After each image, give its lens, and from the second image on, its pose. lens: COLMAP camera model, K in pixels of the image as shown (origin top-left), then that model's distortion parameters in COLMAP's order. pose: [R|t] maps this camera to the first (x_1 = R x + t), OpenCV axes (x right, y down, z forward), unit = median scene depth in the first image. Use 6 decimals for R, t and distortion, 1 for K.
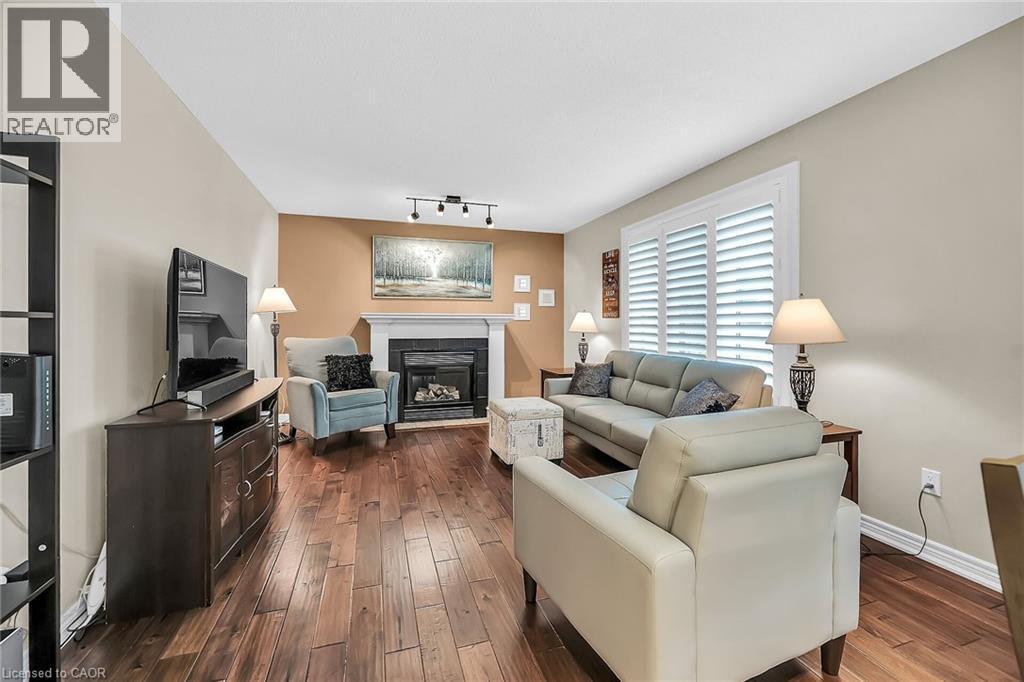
lens RADIAL K [[407.4, 0, 510.5], [0, 407.4, 330.7], [0, 0, 1]] dist [0.000419, 0.000026]
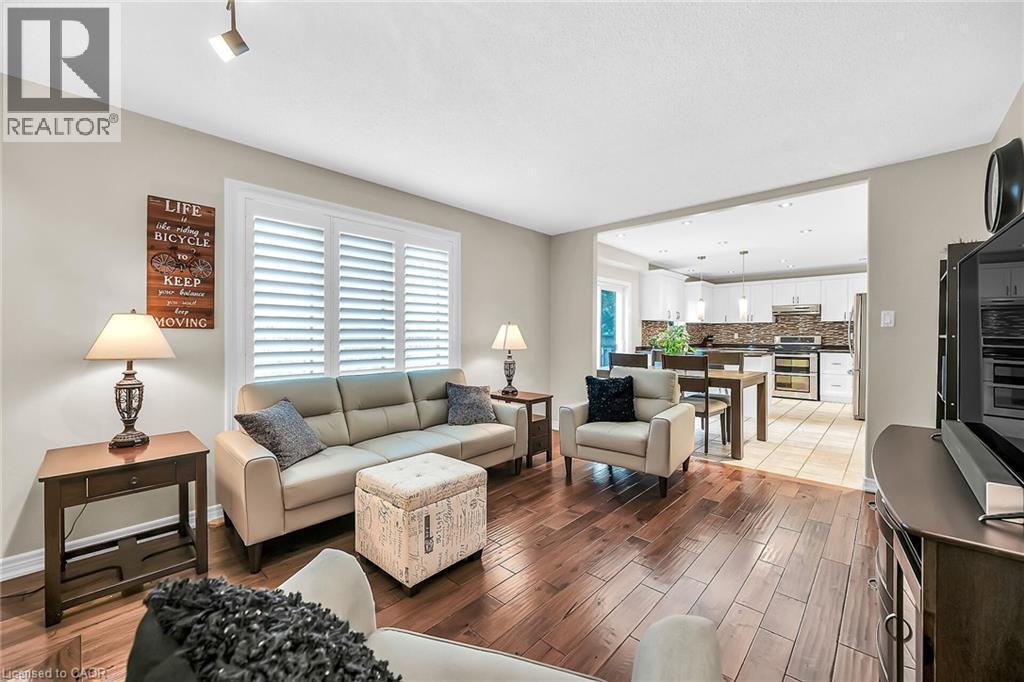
lens RADIAL K [[407.4, 0, 512.1], [0, 407.4, 334.8], [0, 0, 1]] dist [0.000419, 0.000026]
pose [[-0.471862, -0.012252, 0.881587, -0.435845], [0.005692, 0.999840, 0.016942, -0.030452], [-0.881654, 0.013012, -0.471717, 0.893855]]
